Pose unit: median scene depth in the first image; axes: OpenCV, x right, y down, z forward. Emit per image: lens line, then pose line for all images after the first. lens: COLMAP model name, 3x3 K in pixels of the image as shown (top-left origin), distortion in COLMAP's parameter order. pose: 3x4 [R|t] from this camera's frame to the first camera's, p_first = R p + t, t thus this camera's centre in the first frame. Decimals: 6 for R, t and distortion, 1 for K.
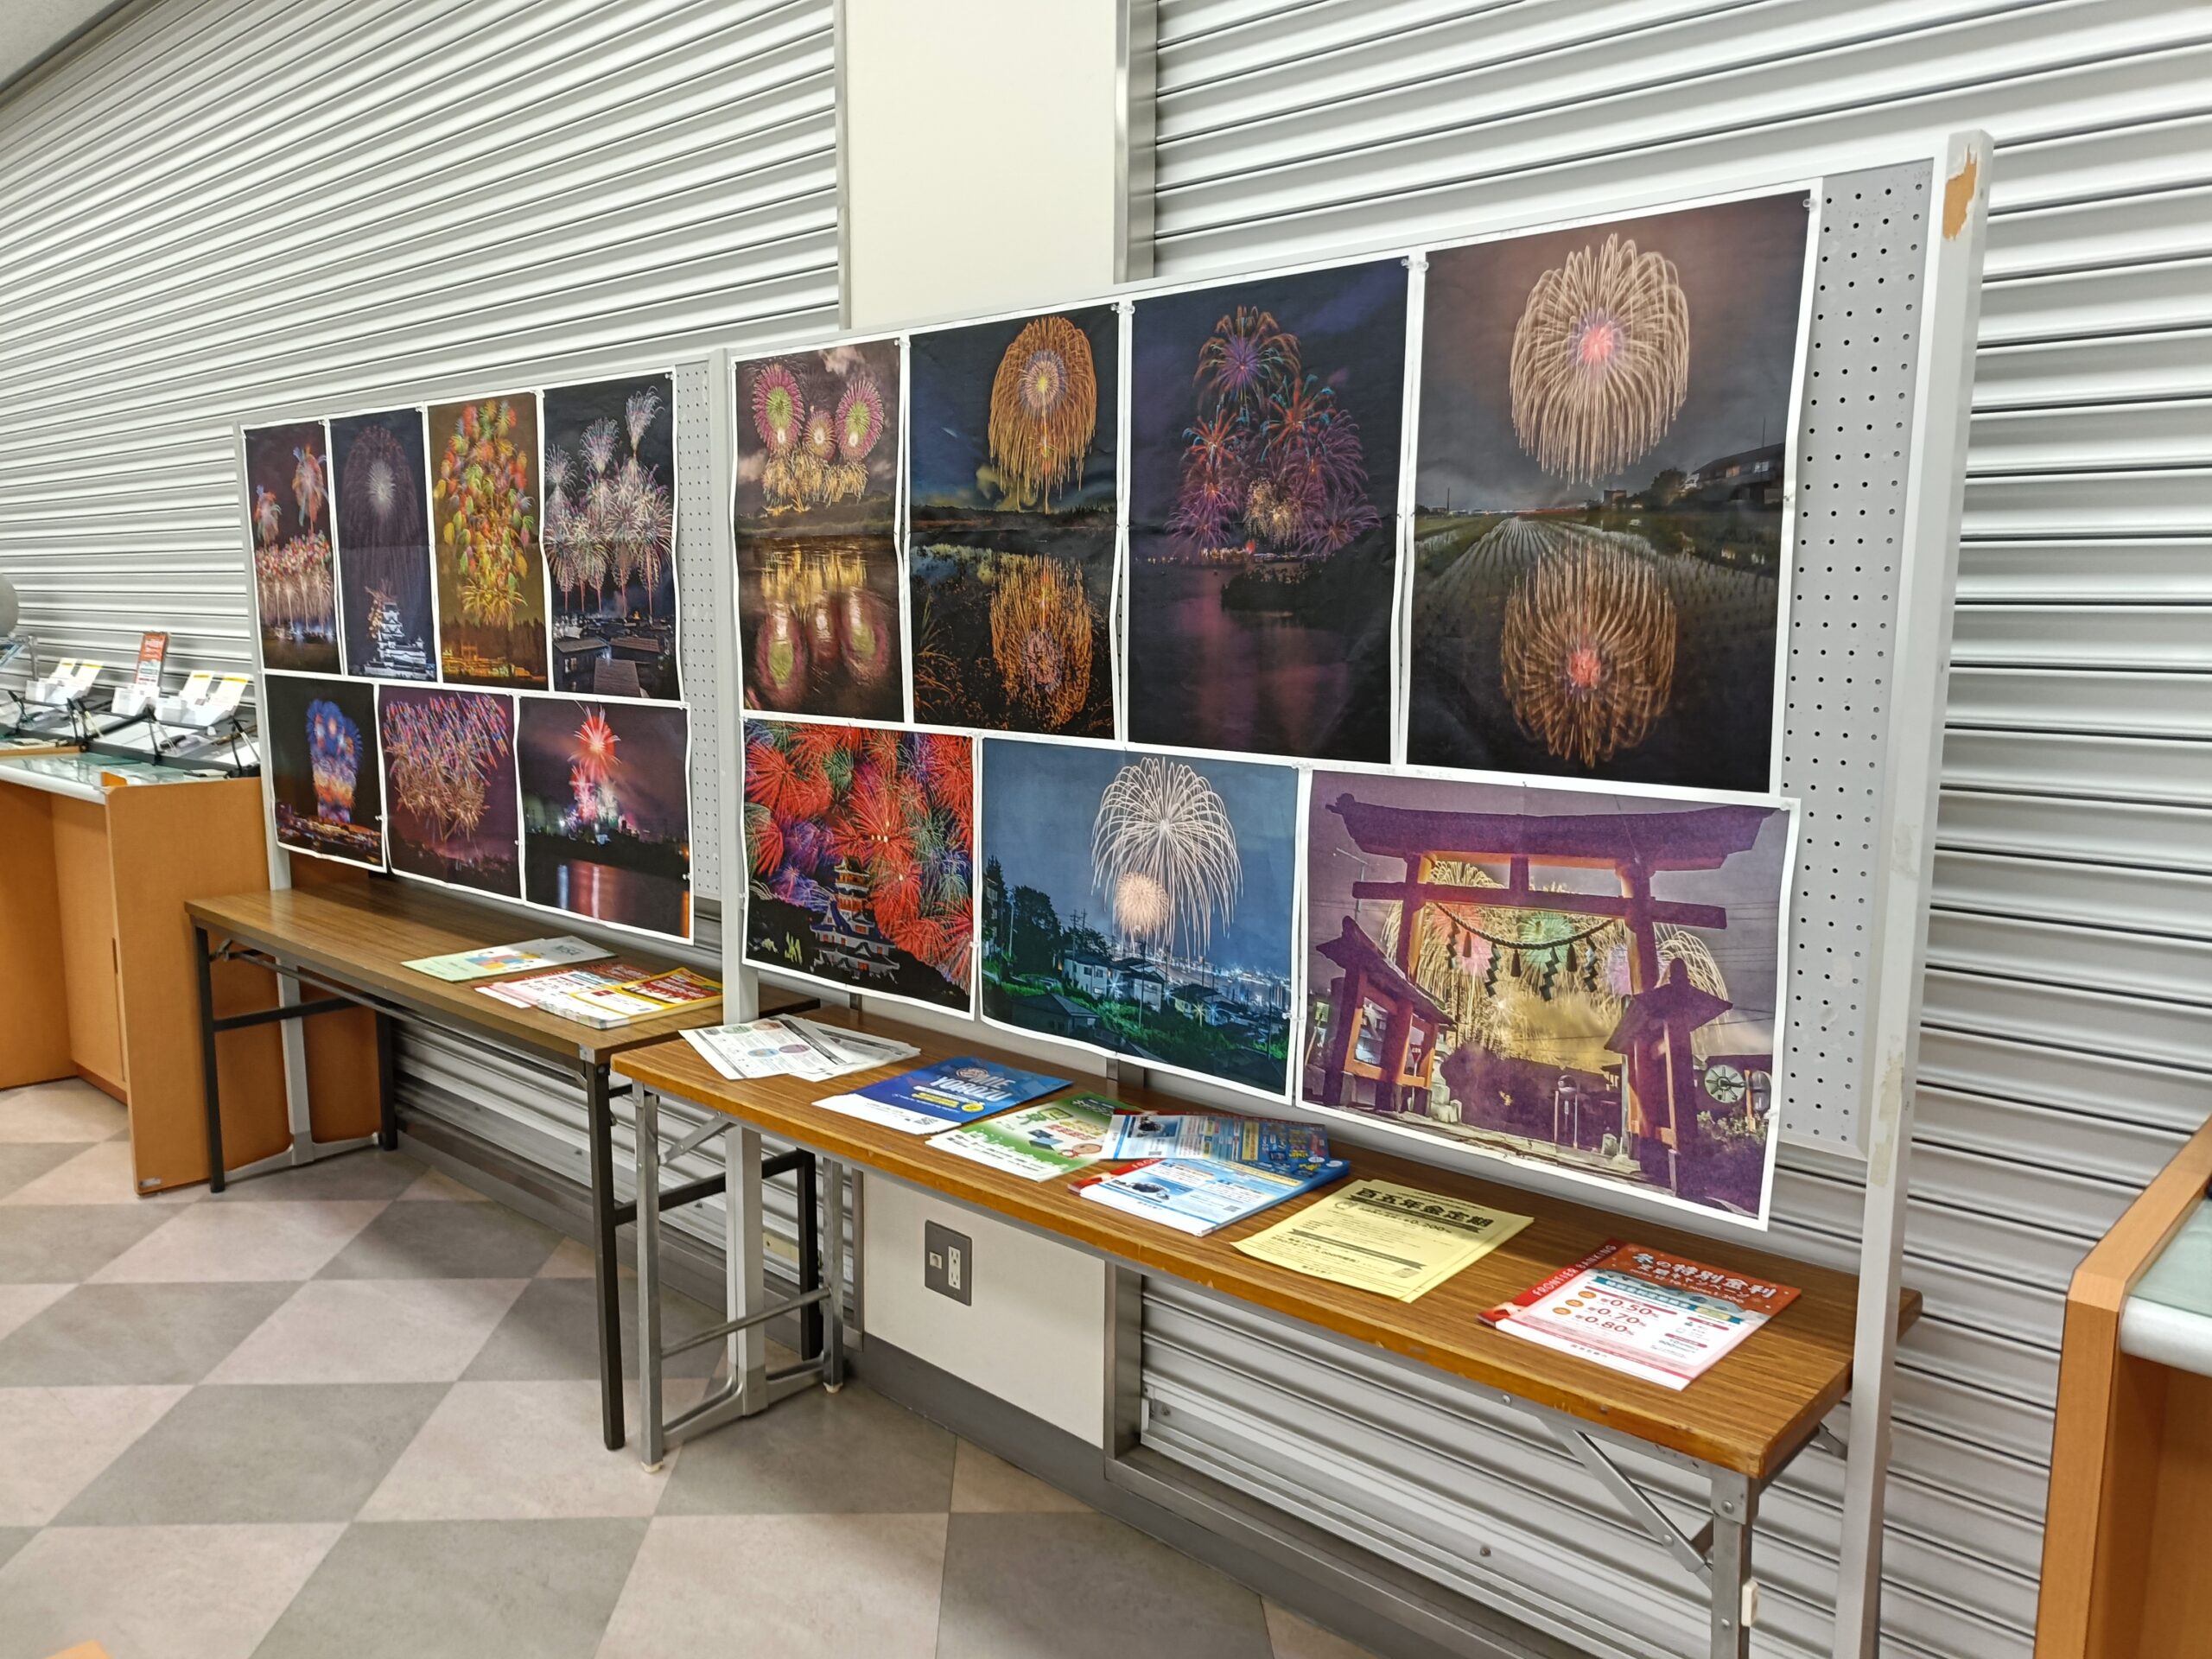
lens RADIAL K [[1635.8, 0, 1105.6], [0, 1635.8, 829.1], [0, 0, 1]] dist [0.056161, -0.036128]
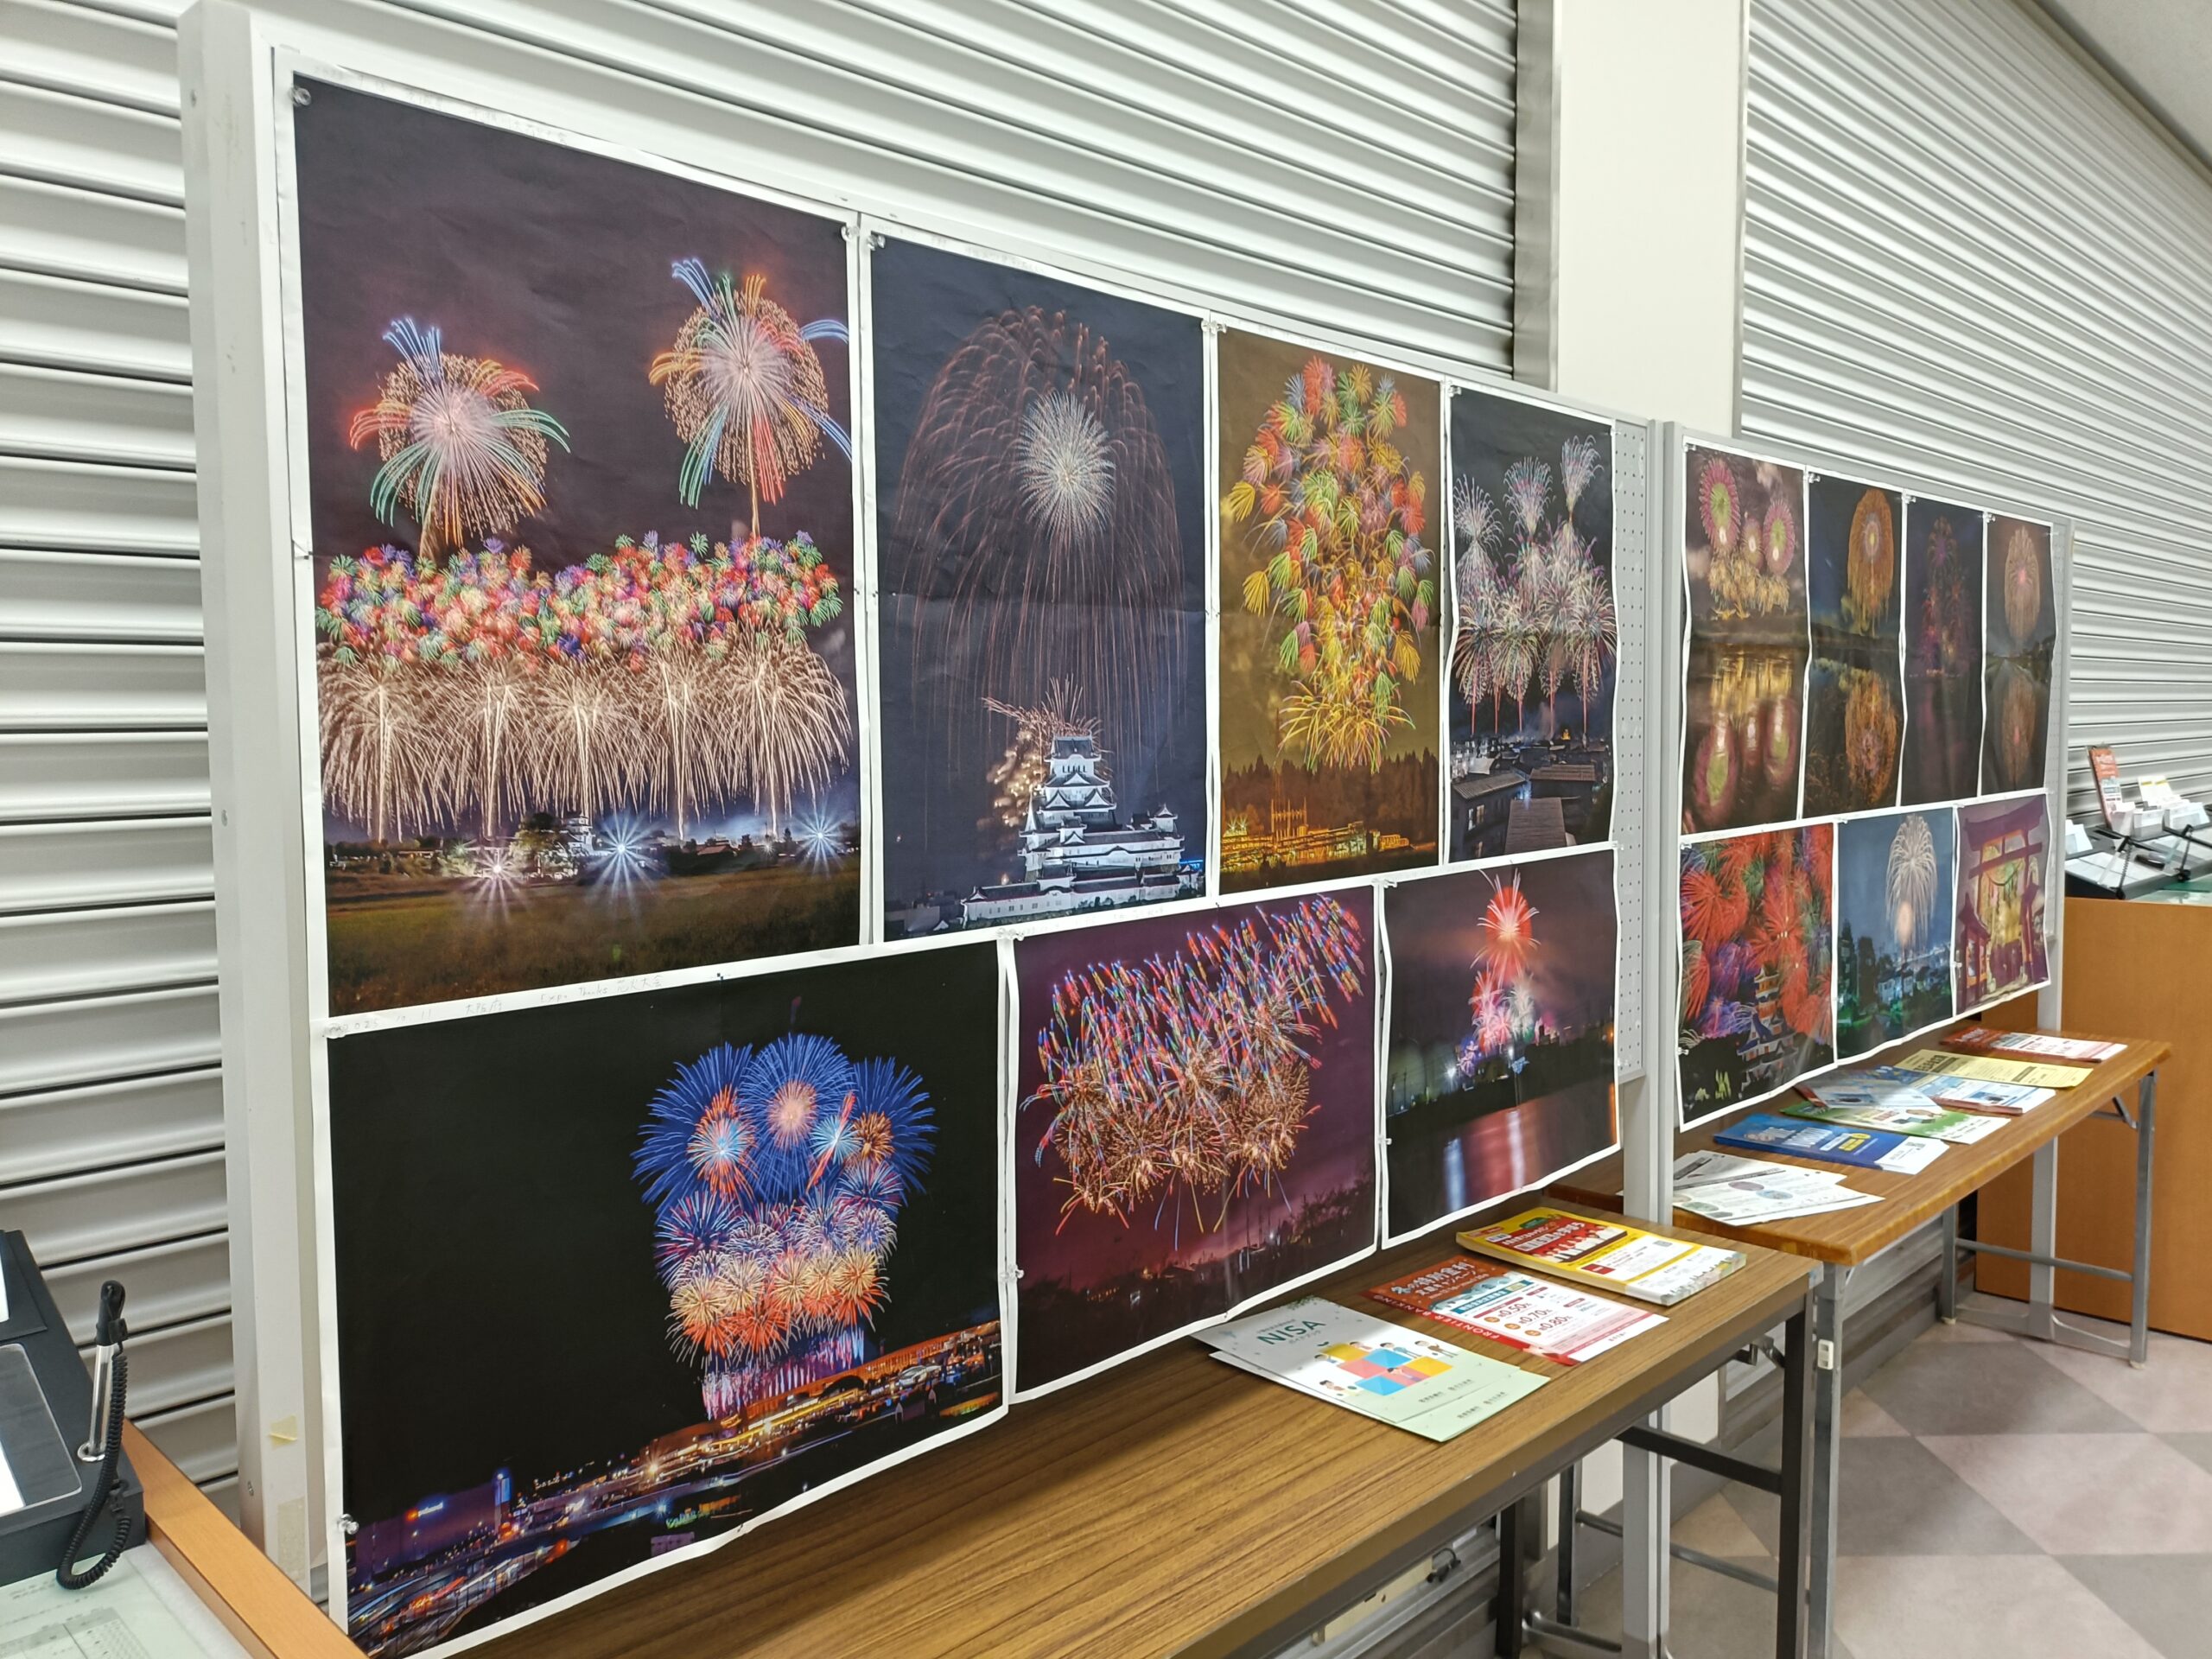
lens RADIAL K [[1635.8, 0, 1100.9], [0, 1635.8, 842.3], [0, 0, 1]] dist [0.056161, -0.036128]
pose [[0.034575, -0.080315, 0.996170, -0.992017], [0.152724, 0.985483, 0.074153, -0.163241], [-0.987664, 0.149575, 0.046339, 1.140149]]
